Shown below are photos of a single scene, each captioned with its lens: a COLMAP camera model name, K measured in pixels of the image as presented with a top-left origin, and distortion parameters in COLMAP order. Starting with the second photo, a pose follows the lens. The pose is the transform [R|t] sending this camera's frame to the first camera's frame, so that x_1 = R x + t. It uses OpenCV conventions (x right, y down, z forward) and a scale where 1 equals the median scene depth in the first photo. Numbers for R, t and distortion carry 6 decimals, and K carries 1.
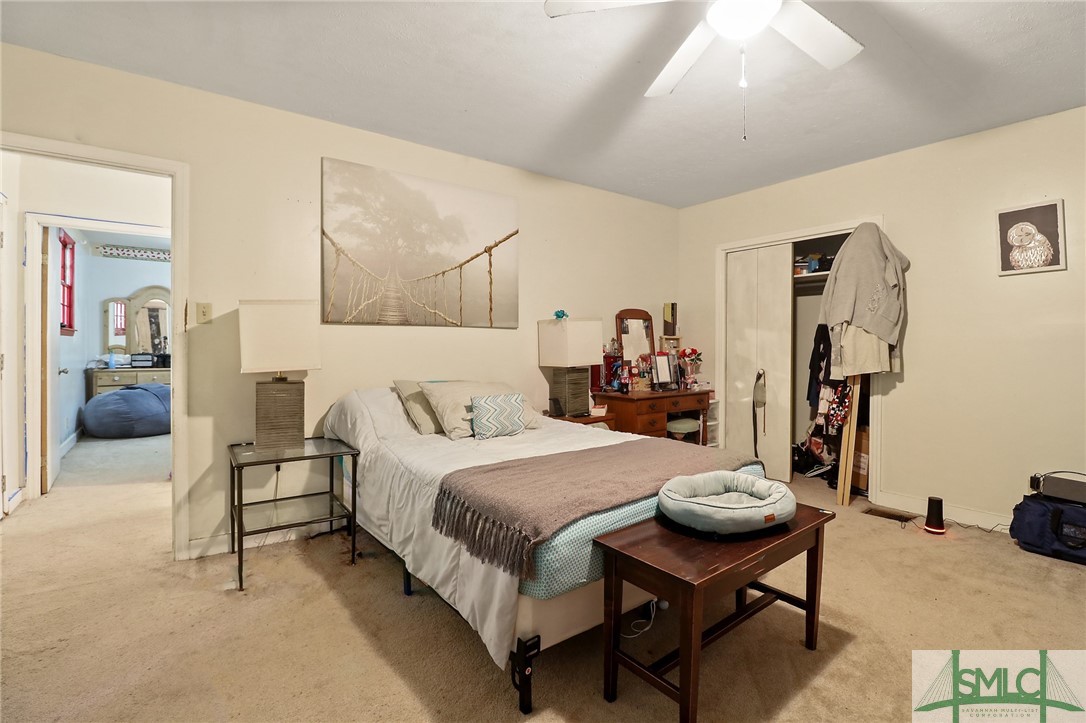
lens RADIAL K [[506.5, 0, 543.1], [0, 506.5, 345.9], [0, 0, 1]] dist [-0.000158, -0.000067]
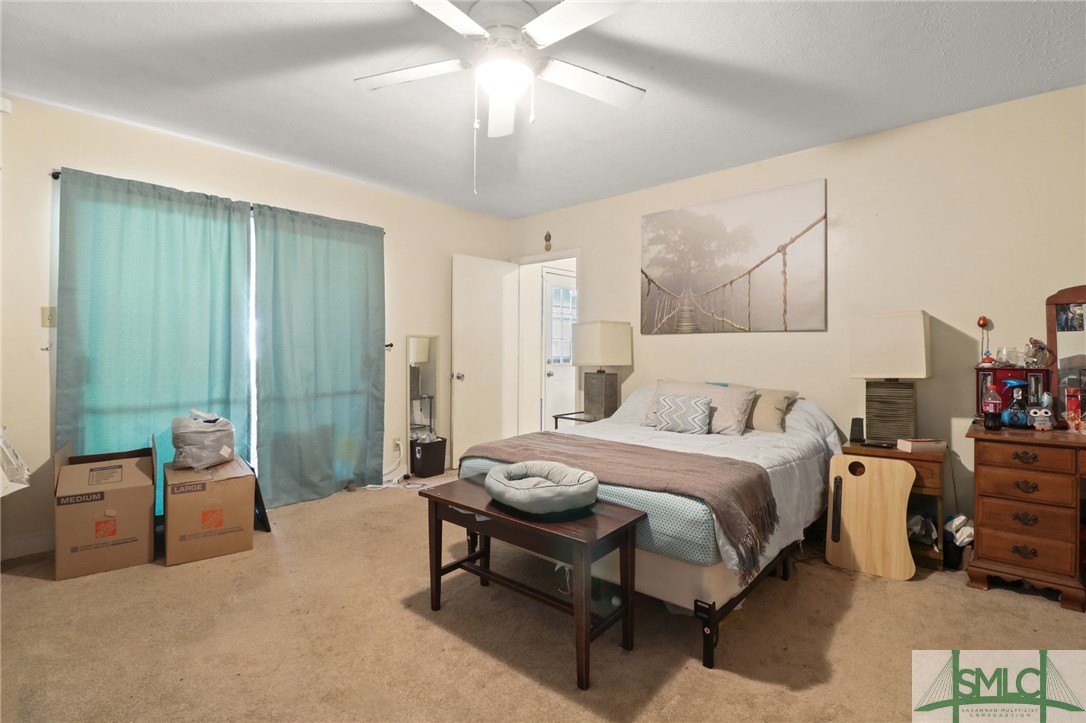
lens RADIAL K [[506.5, 0, 543.1], [0, 506.5, 345.9], [0, 0, 1]] dist [-0.000158, -0.000067]
pose [[0.172174, -0.006101, -0.985048, 0.819252], [-0.004758, 0.999964, -0.007025, -0.000946], [0.985055, 0.005897, 0.172139, 0.445360]]
